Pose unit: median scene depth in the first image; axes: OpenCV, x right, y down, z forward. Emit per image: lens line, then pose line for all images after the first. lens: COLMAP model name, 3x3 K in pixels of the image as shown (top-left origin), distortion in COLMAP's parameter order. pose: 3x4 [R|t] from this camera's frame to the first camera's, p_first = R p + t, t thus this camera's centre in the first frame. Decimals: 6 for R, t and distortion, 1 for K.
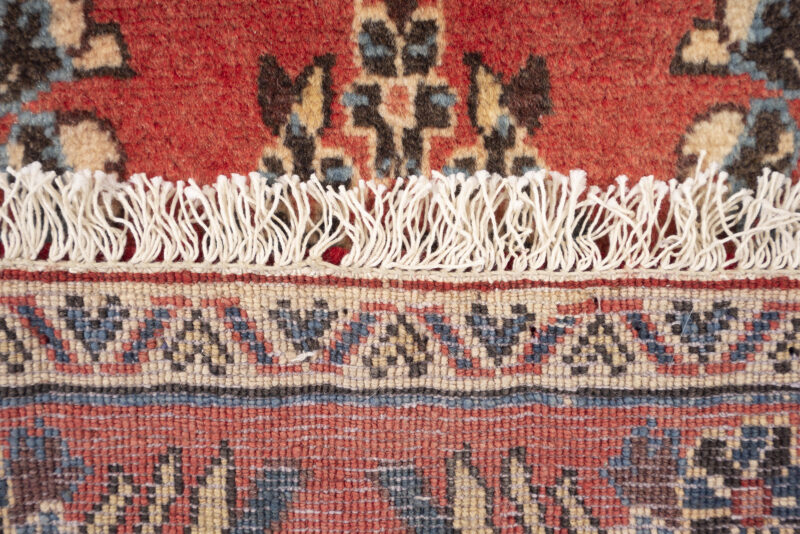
lens RADIAL K [[818.6, 0, 366.3], [0, 818.6, 266.3], [0, 0, 1]] dist [-0.050445, 0.001080]
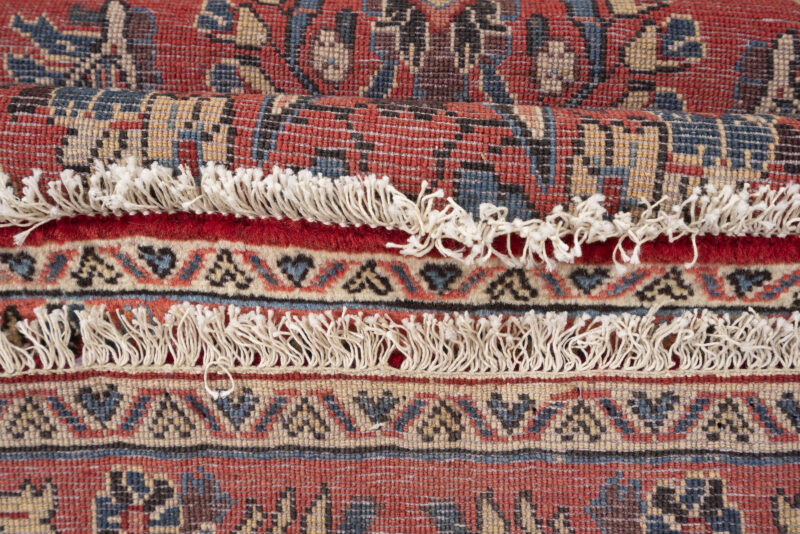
lens RADIAL K [[804.4, 0, 400.0], [0, 804.4, 267.0], [0, 0, 1]] dist [0.001741, -0.560806]
pose [[0.999724, -0.016206, -0.017011, -0.005300], [0.012228, 0.977133, -0.212278, 0.131959], [0.020062, 0.212011, 0.977061, -0.464281]]
